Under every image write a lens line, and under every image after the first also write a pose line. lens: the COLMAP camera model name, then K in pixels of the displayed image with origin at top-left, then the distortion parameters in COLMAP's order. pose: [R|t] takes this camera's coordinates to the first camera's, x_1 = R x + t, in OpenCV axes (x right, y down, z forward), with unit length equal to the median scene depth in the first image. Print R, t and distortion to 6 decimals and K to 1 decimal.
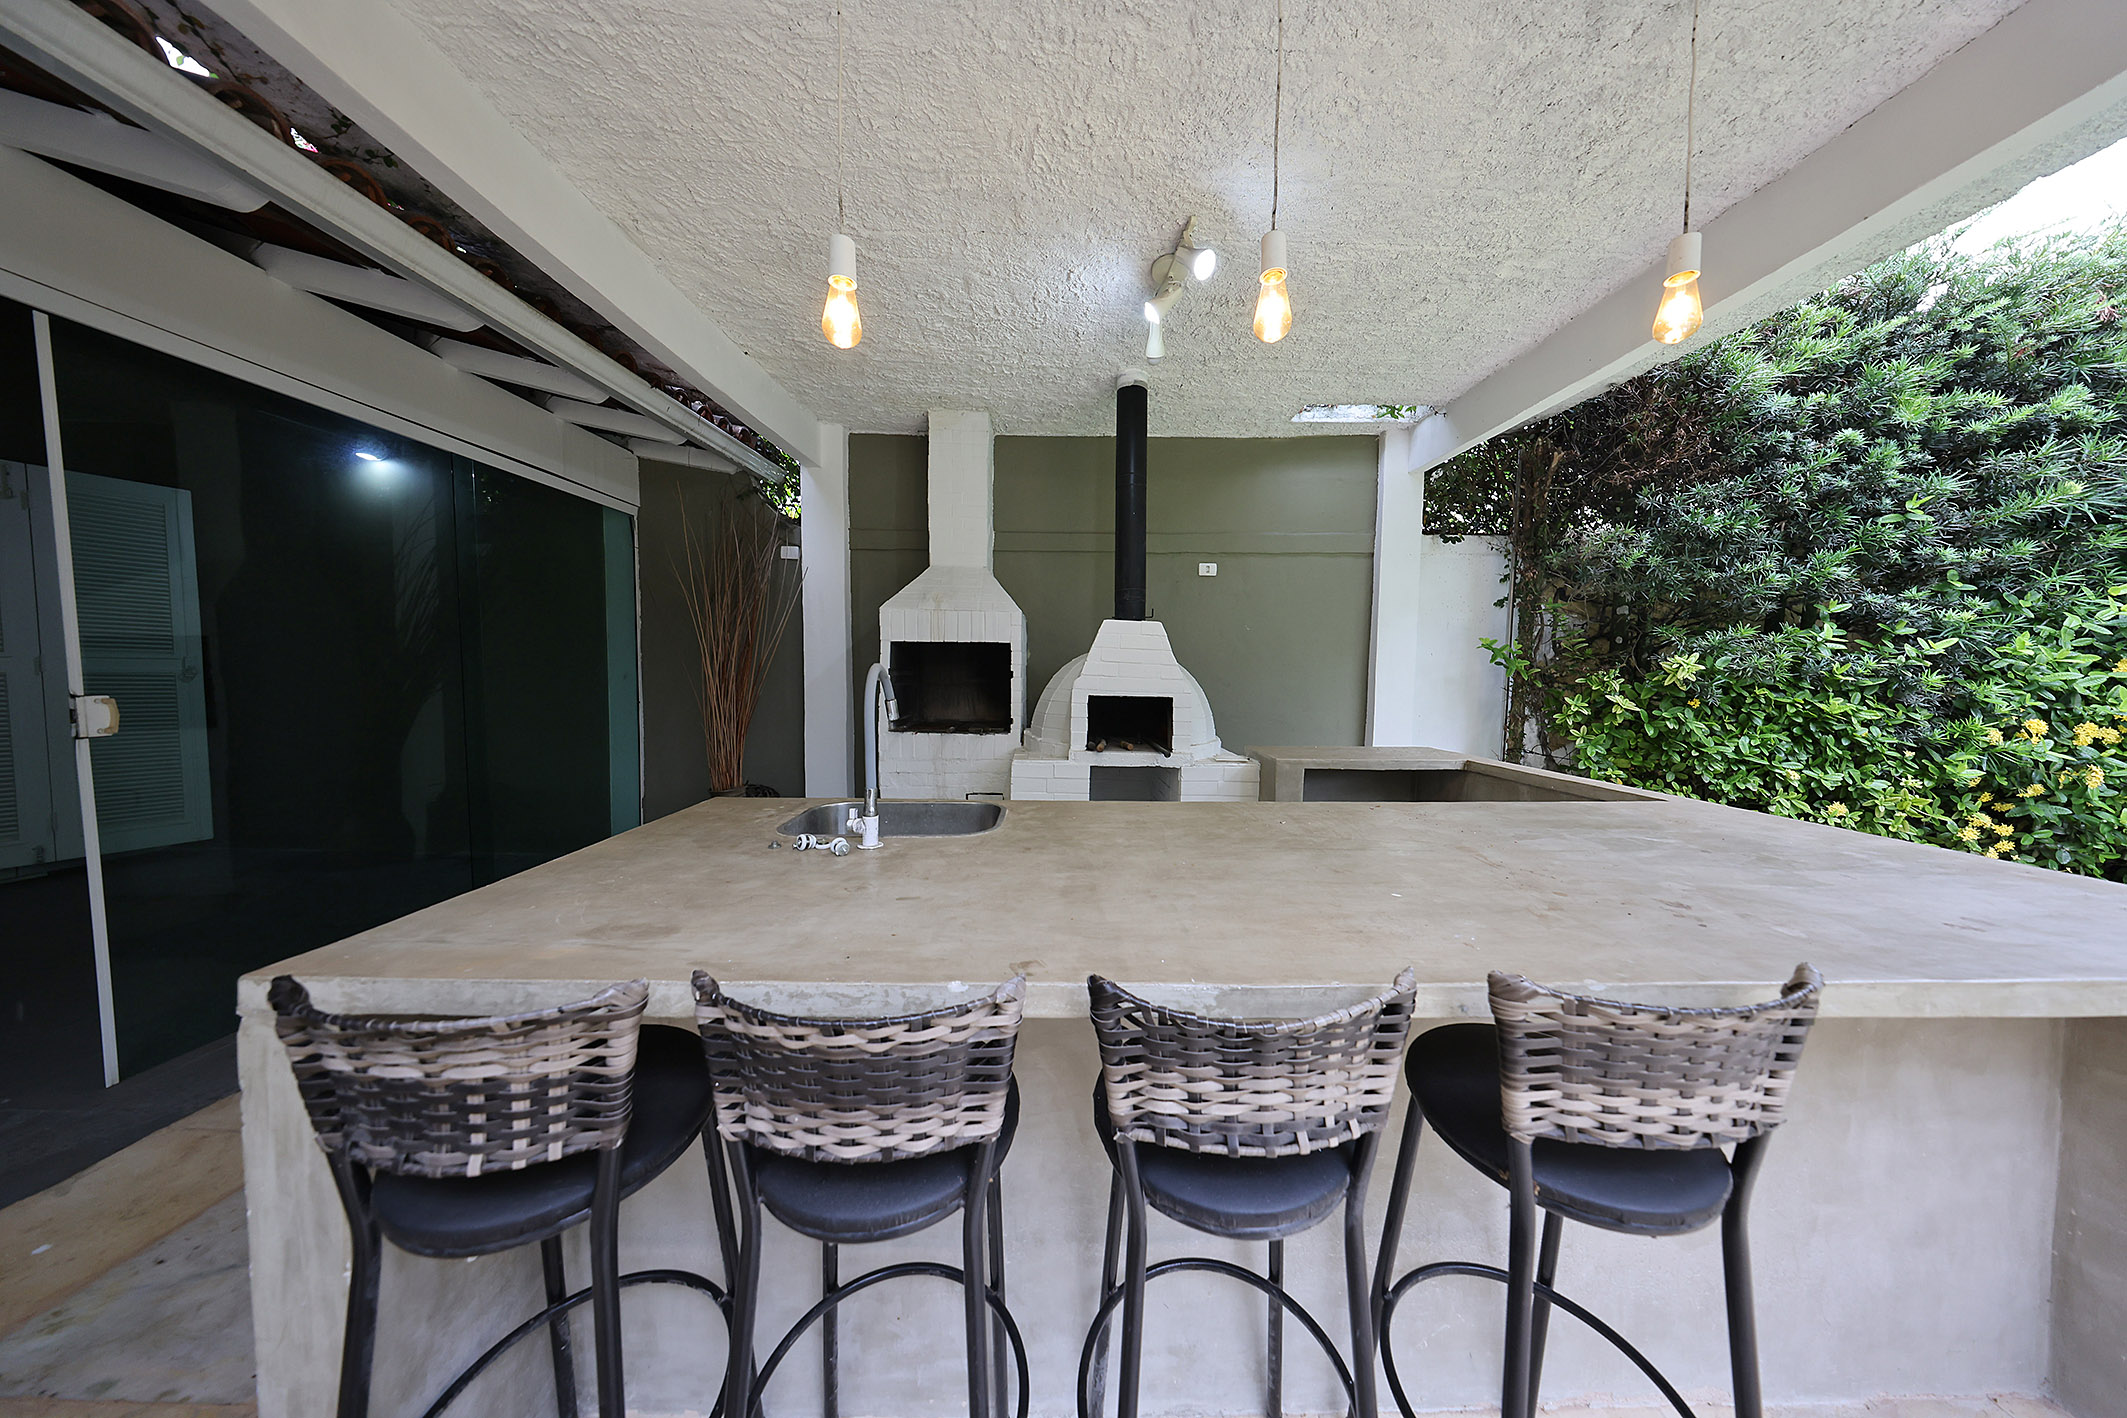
lens RADIAL K [[609.3, 0, 1069.9], [0, 609.3, 713.0], [0, 0, 1]] dist [0.000663, -0.000061]
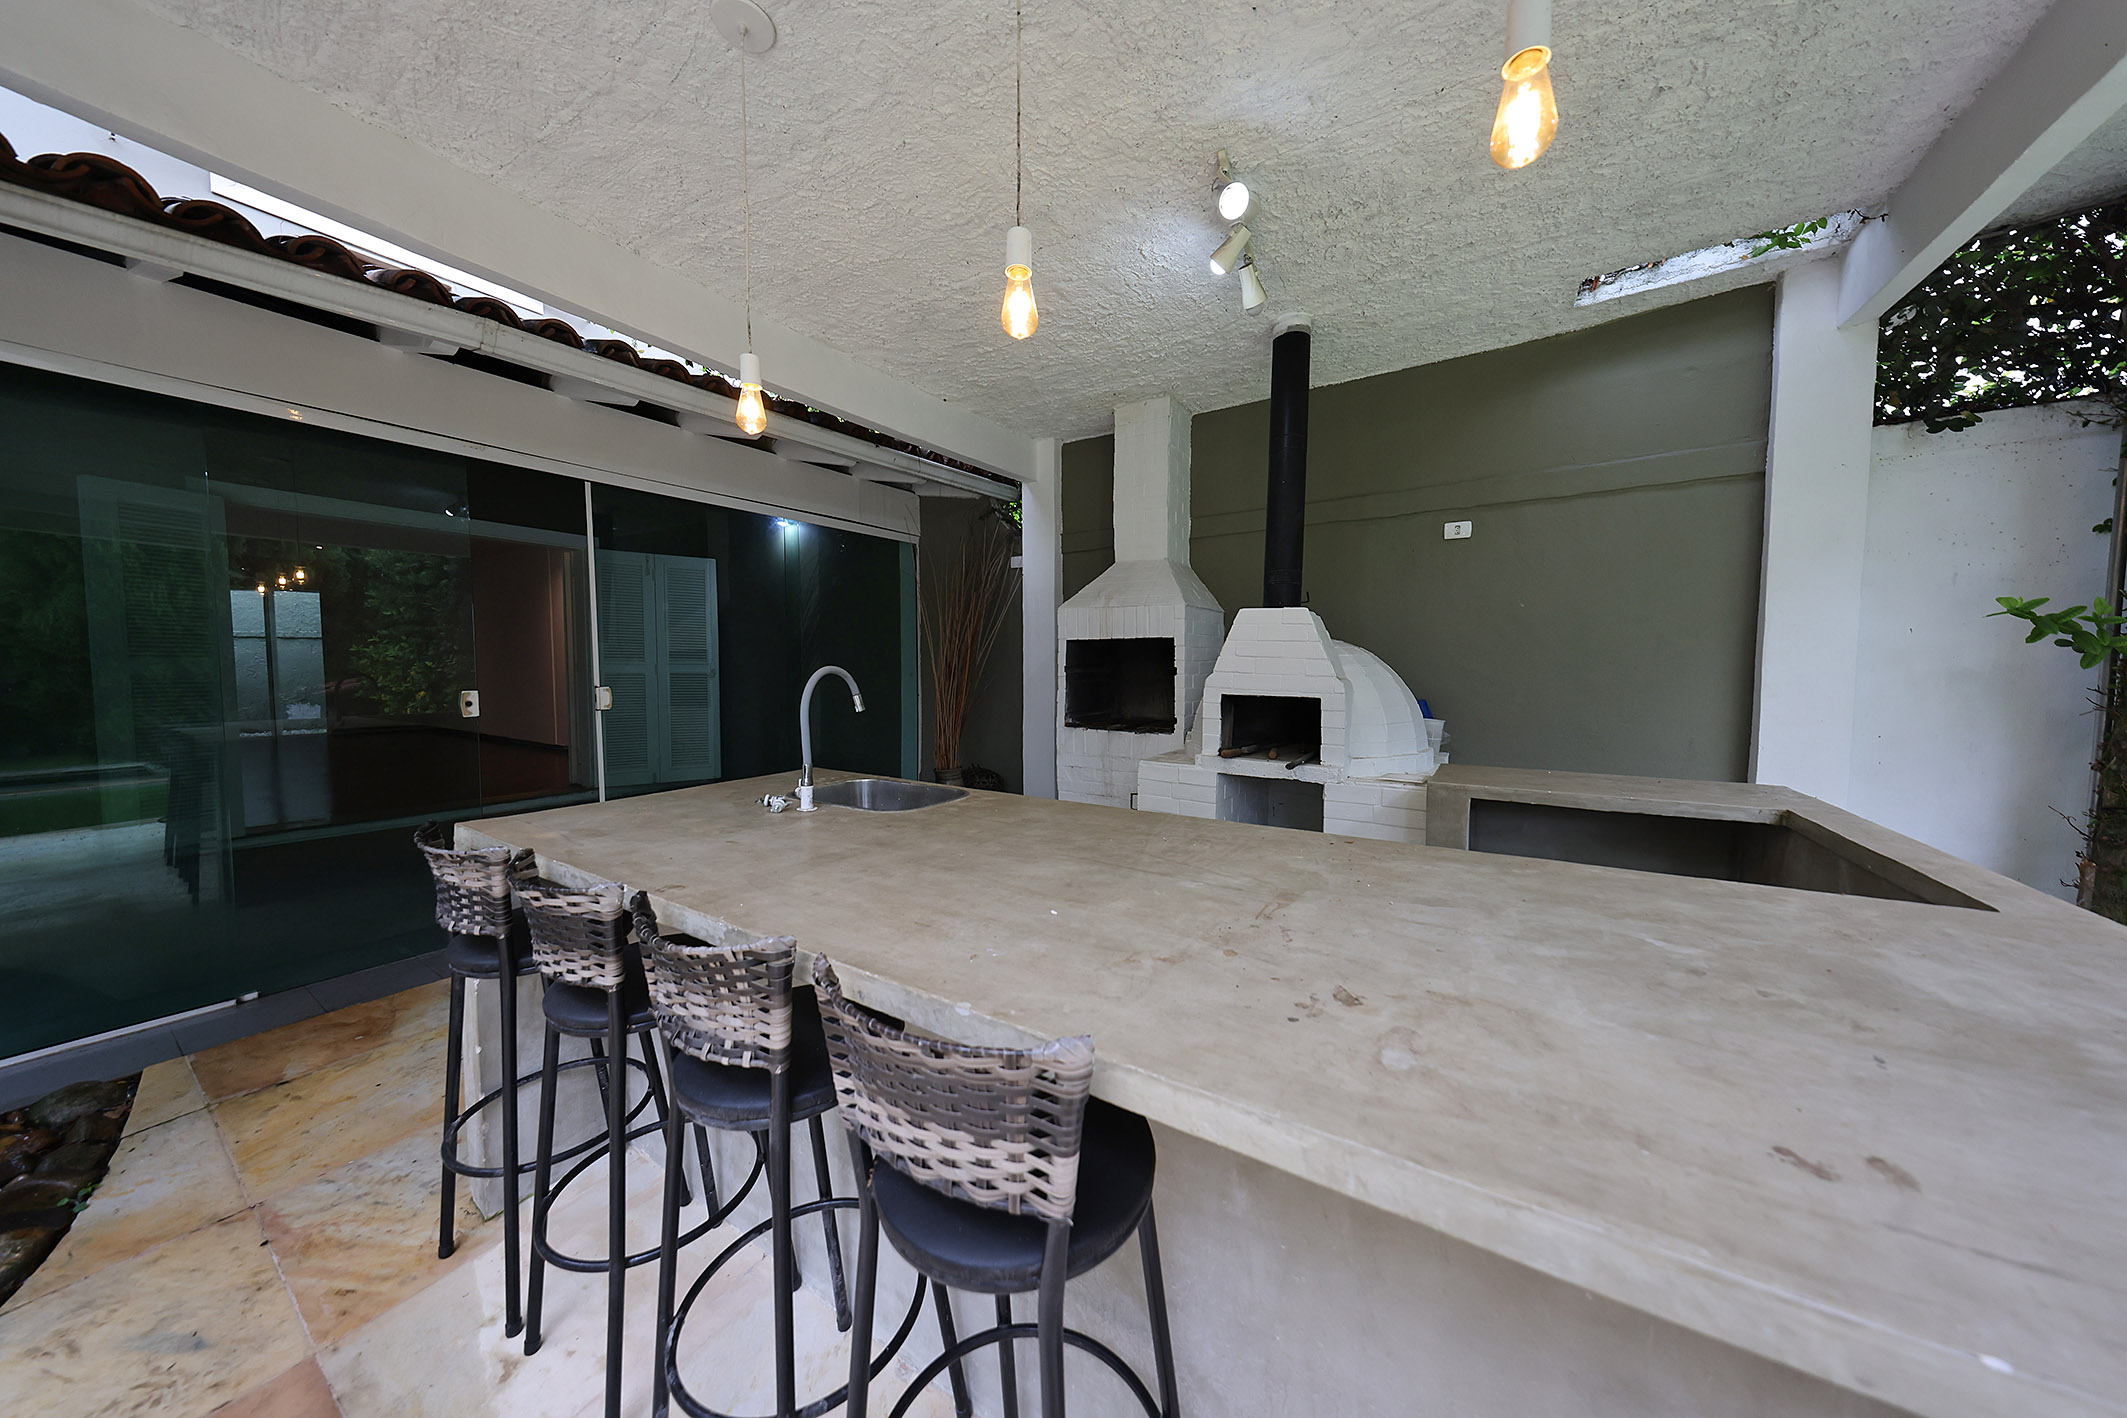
lens RADIAL K [[671.3, 0, 1061.3], [0, 671.3, 699.0], [0, 0, 1]] dist [0.005407, 0.000016]
pose [[0.833374, 0.017441, -0.552435, 0.326015], [-0.028167, 0.999543, -0.010936, -0.004278], [0.551992, 0.024674, 0.833484, 0.044070]]
